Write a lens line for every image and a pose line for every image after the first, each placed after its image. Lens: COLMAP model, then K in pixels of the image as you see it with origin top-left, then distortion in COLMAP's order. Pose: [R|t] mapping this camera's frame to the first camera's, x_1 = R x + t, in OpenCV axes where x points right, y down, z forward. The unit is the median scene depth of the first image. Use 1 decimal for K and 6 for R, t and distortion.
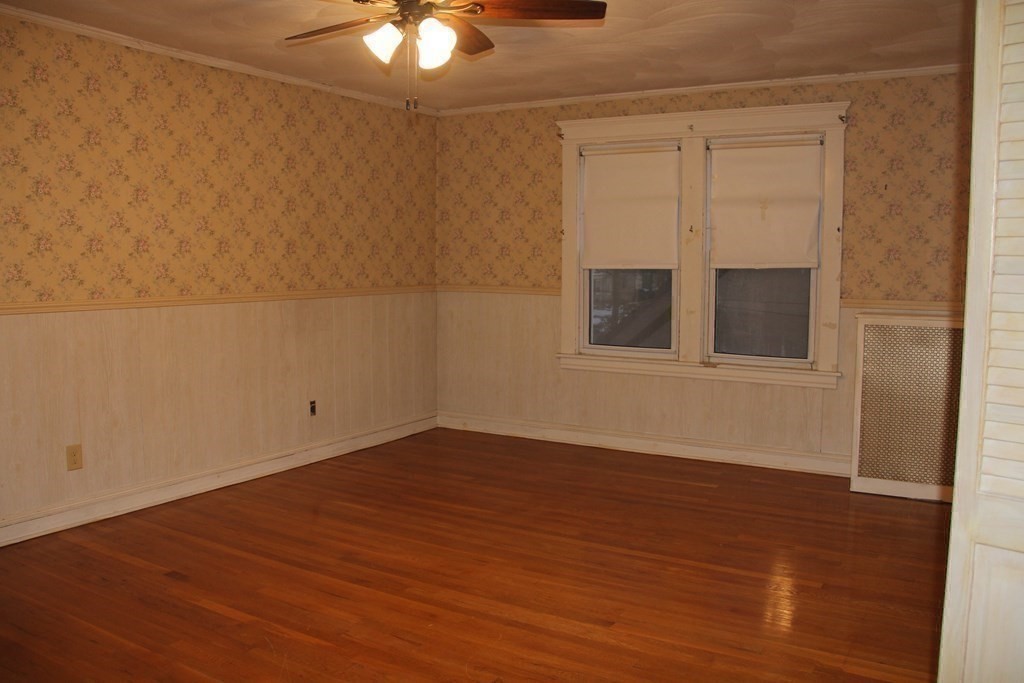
lens RADIAL K [[855.8, 0, 512.0], [0, 855.8, 341.5], [0, 0, 1]] dist [-0.183170, 0.135105]
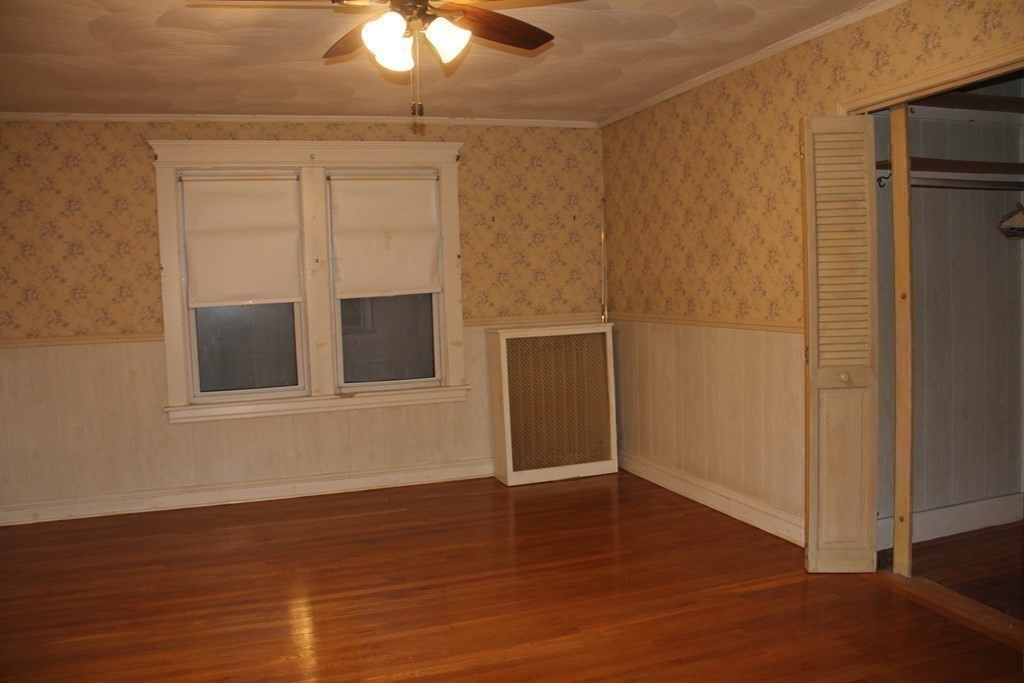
lens RADIAL K [[855.8, 0, 512.0], [0, 855.8, 341.5], [0, 0, 1]] dist [-0.183170, 0.135105]
pose [[0.632454, -0.079990, 0.770456, -0.406701], [0.113422, 0.993496, 0.010041, -0.023284], [-0.766249, 0.081036, 0.637414, 0.208190]]
